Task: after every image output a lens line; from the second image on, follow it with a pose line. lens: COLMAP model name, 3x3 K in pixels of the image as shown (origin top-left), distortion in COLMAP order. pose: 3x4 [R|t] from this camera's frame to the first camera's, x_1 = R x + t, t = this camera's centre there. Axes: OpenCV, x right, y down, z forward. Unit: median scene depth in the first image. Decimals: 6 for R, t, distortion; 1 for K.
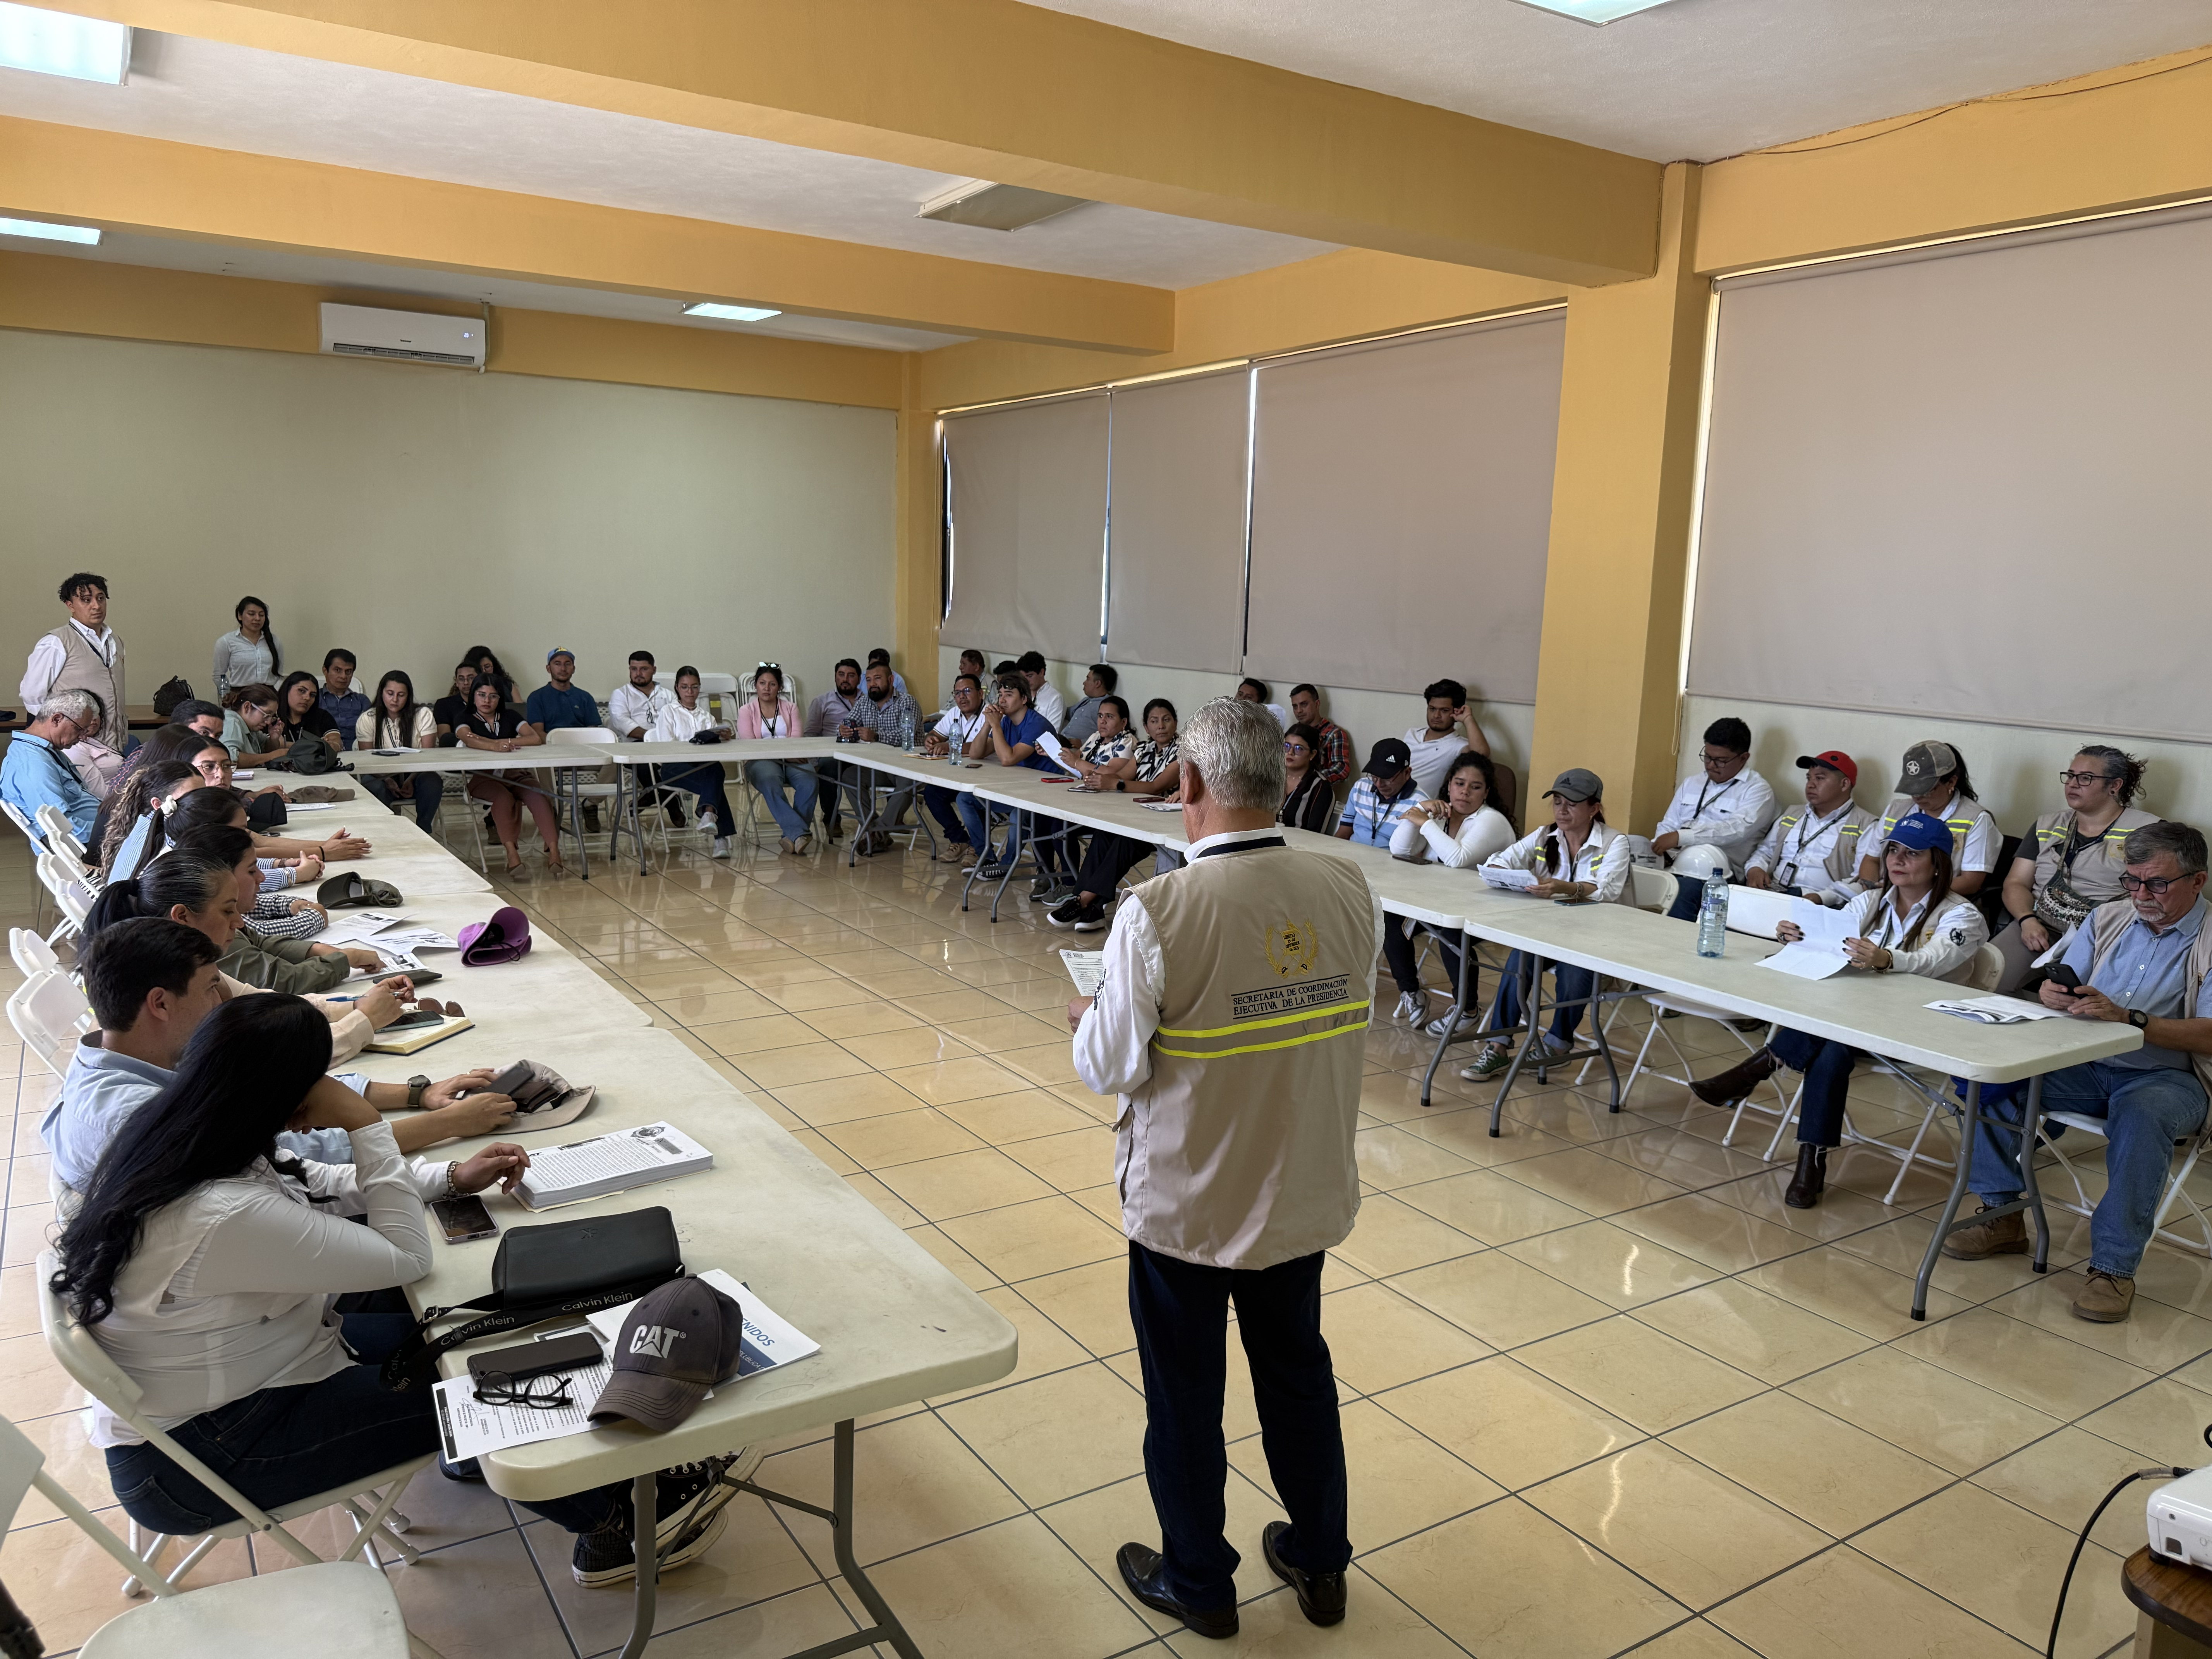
lens RADIAL K [[1573.0, 0, 1106.5], [0, 1573.0, 831.8], [0, 0, 1]] dist [-0.004929, -0.001626]
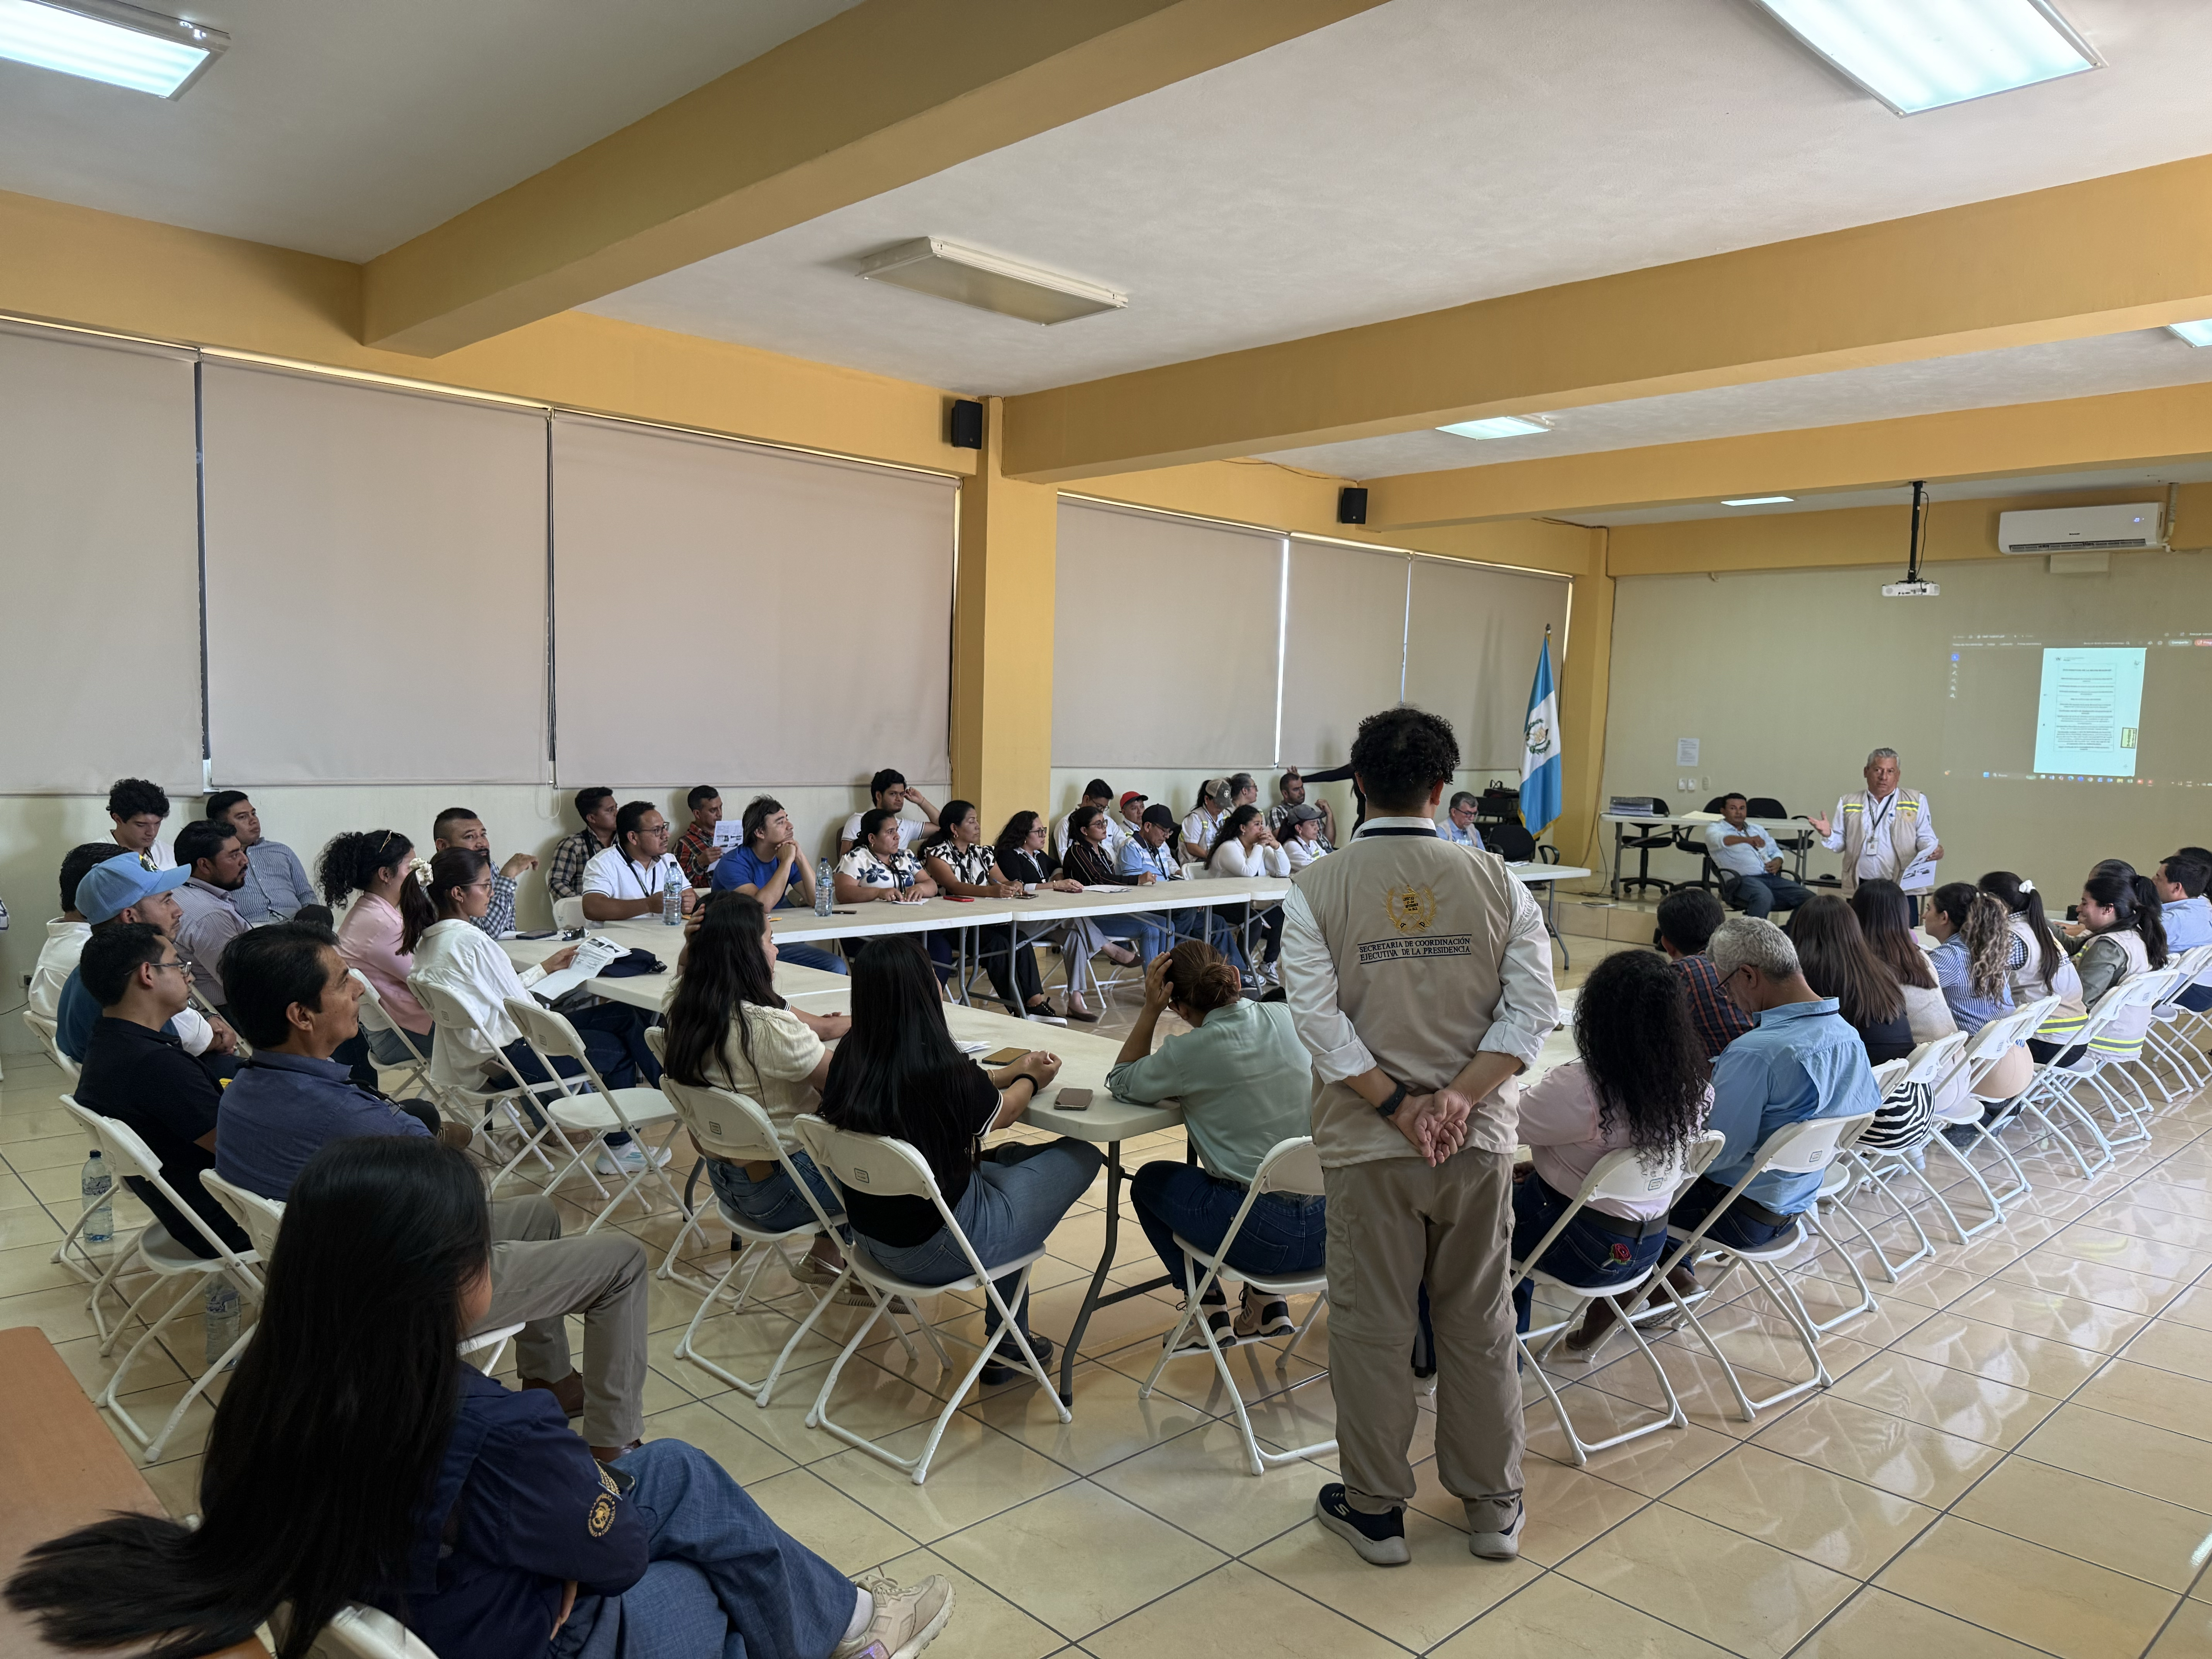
lens RADIAL K [[1573.0, 0, 1105.4], [0, 1573.0, 833.5], [0, 0, 1]] dist [-0.004929, -0.001626]
pose [[0.197695, 0.049190, -0.979029, 0.522289], [-0.180637, 0.983465, 0.012937, 0.011066], [0.963477, 0.174291, 0.203311, 0.131927]]
